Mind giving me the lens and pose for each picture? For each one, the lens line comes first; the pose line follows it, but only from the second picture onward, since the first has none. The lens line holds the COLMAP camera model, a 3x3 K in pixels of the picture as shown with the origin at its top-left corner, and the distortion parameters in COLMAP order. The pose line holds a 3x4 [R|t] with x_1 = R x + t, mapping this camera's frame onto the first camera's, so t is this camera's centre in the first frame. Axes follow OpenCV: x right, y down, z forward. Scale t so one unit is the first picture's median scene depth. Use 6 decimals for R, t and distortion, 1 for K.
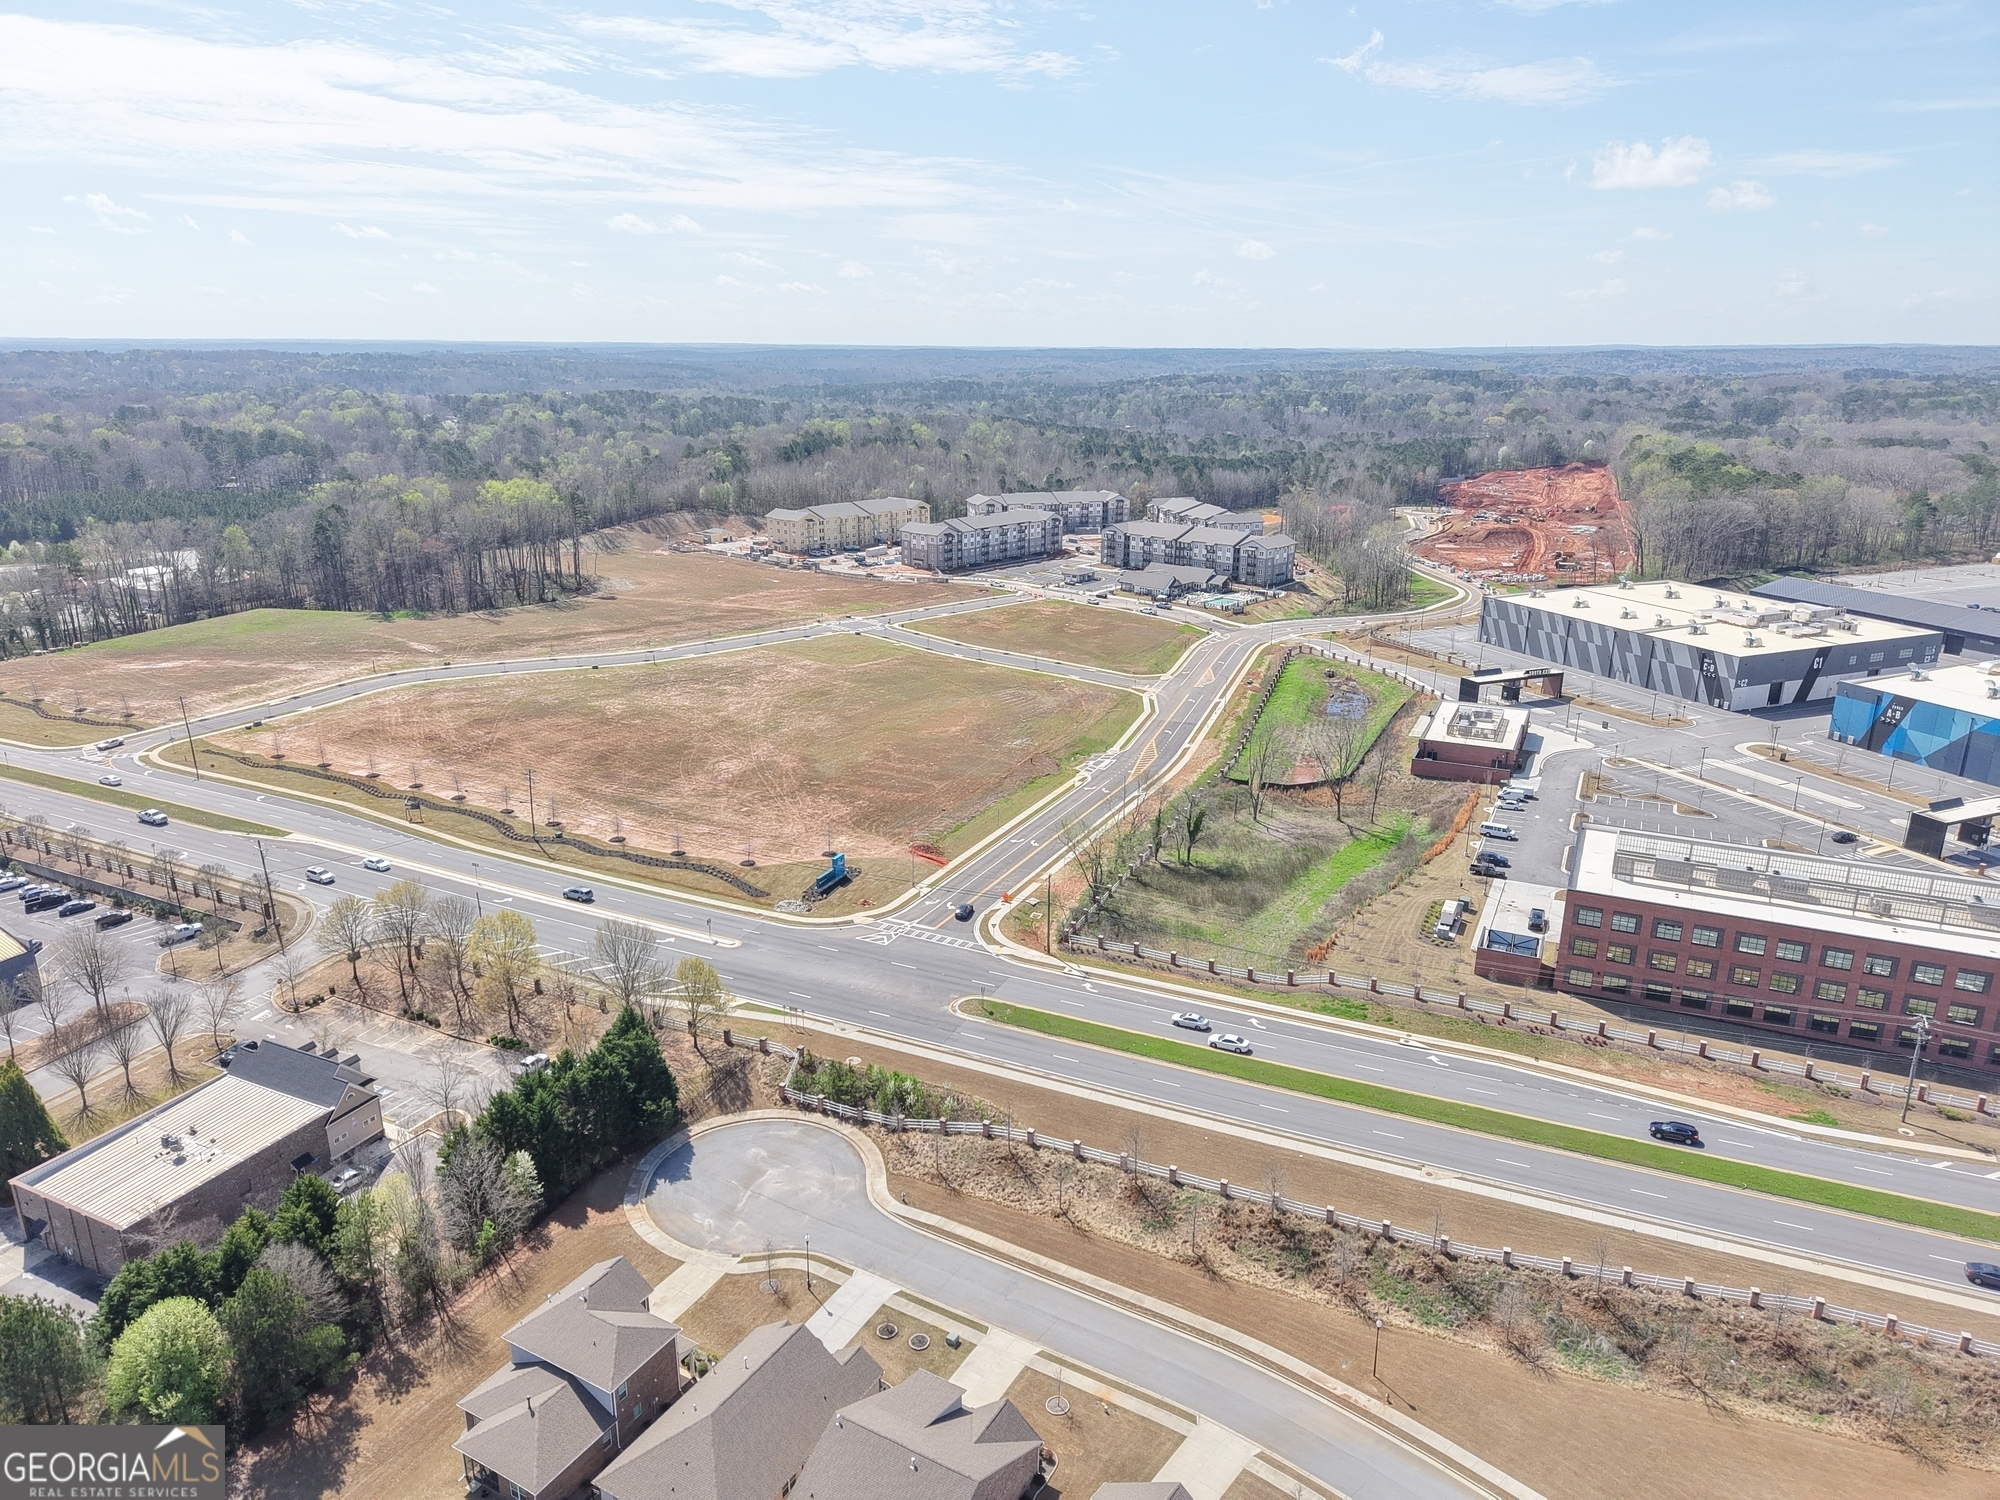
lens RADIAL K [[1292.5, 0, 1012.7], [0, 1292.5, 764.0], [0, 0, 1]] dist [0.022513, -0.020235]
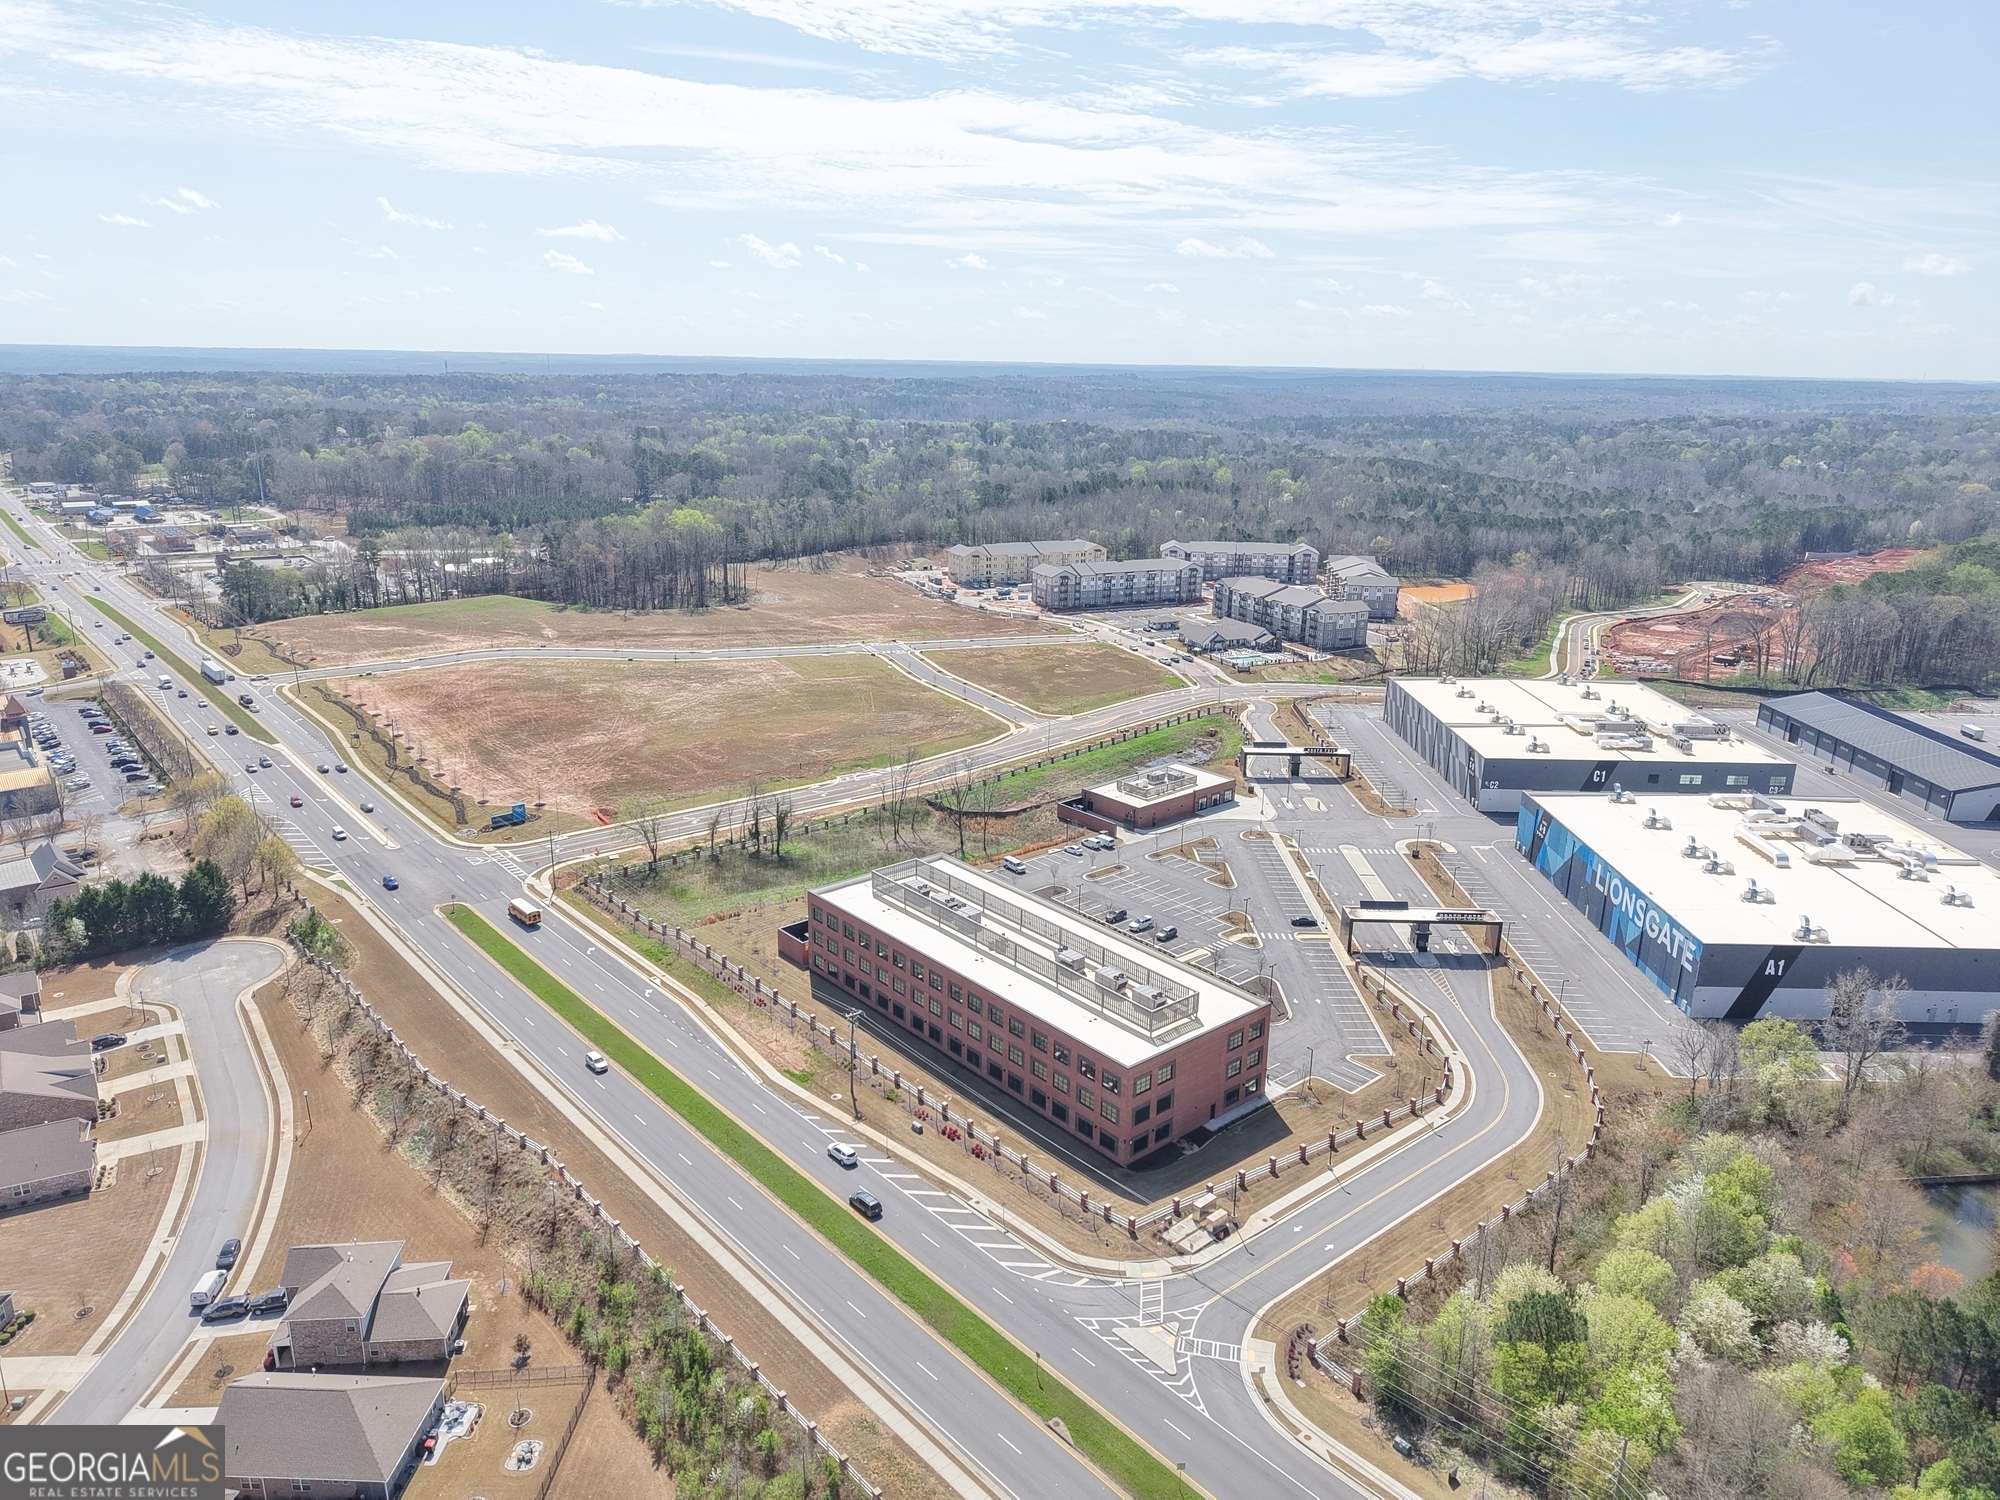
lens RADIAL K [[1292.5, 0, 1059.3], [0, 1292.5, 836.5], [0, 0, 1]] dist [0.022513, -0.020235]
pose [[0.919367, 0.145748, -0.365407, 0.102274], [-0.133204, 0.989304, 0.059455, -0.006091], [0.370164, -0.005987, 0.928947, -0.008523]]
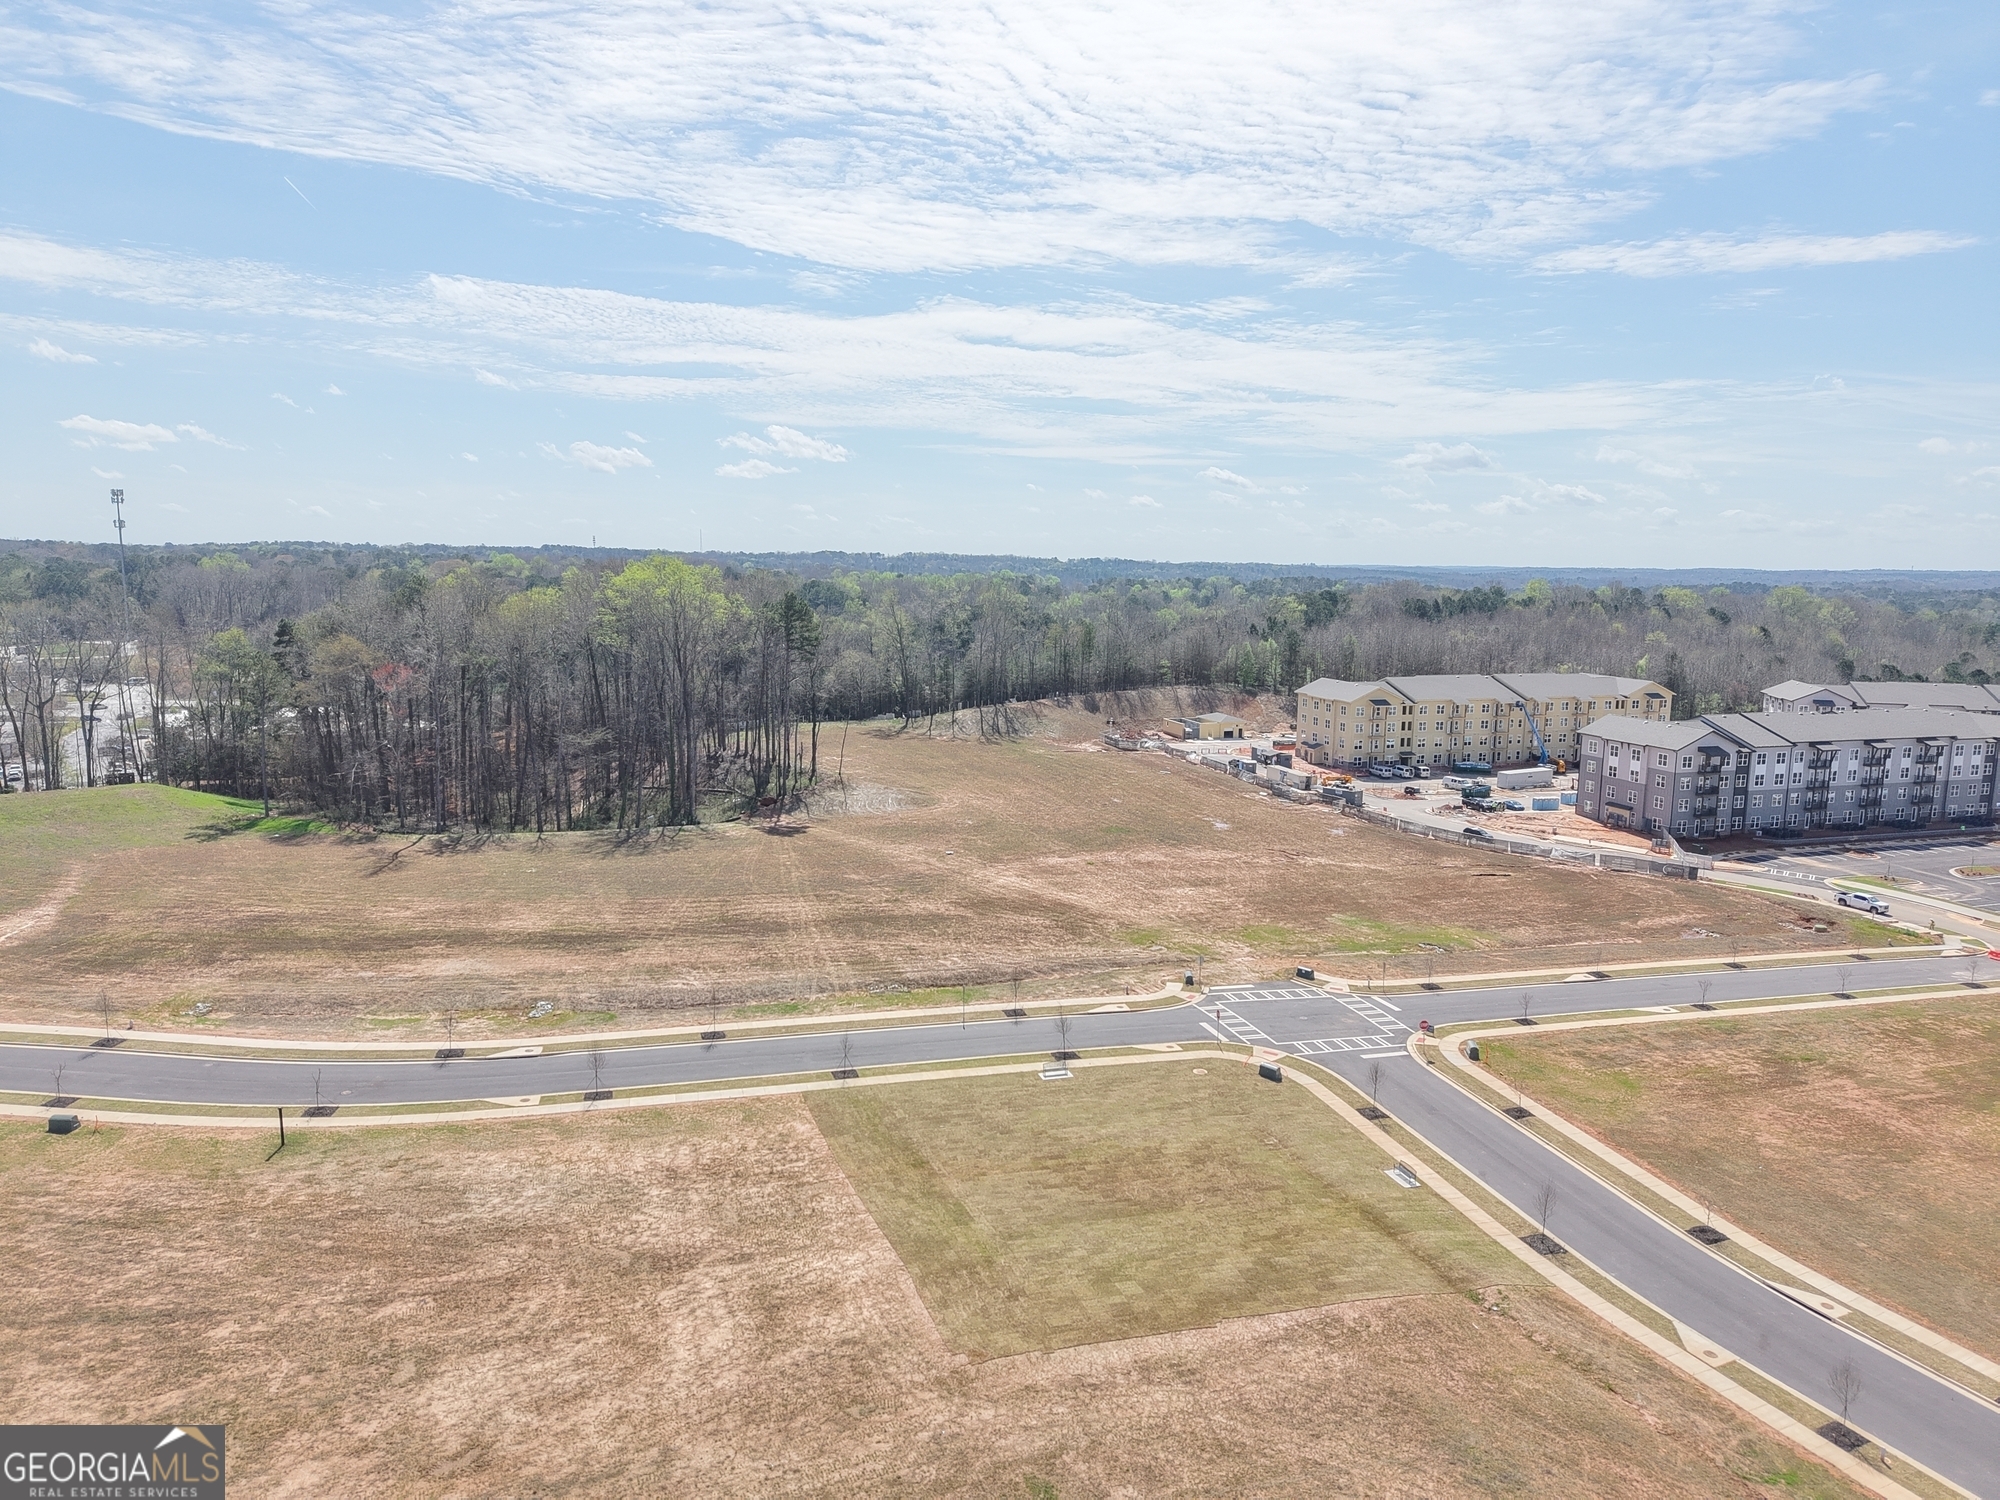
lens RADIAL K [[1292.5, 0, 1033.6], [0, 1292.5, 766.9], [0, 0, 1]] dist [0.022513, -0.020235]
pose [[0.859077, 0.078769, -0.505749, -0.007263], [-0.160372, 0.979758, -0.119816, -0.025219], [0.486074, 0.184039, 0.854320, 0.153937]]
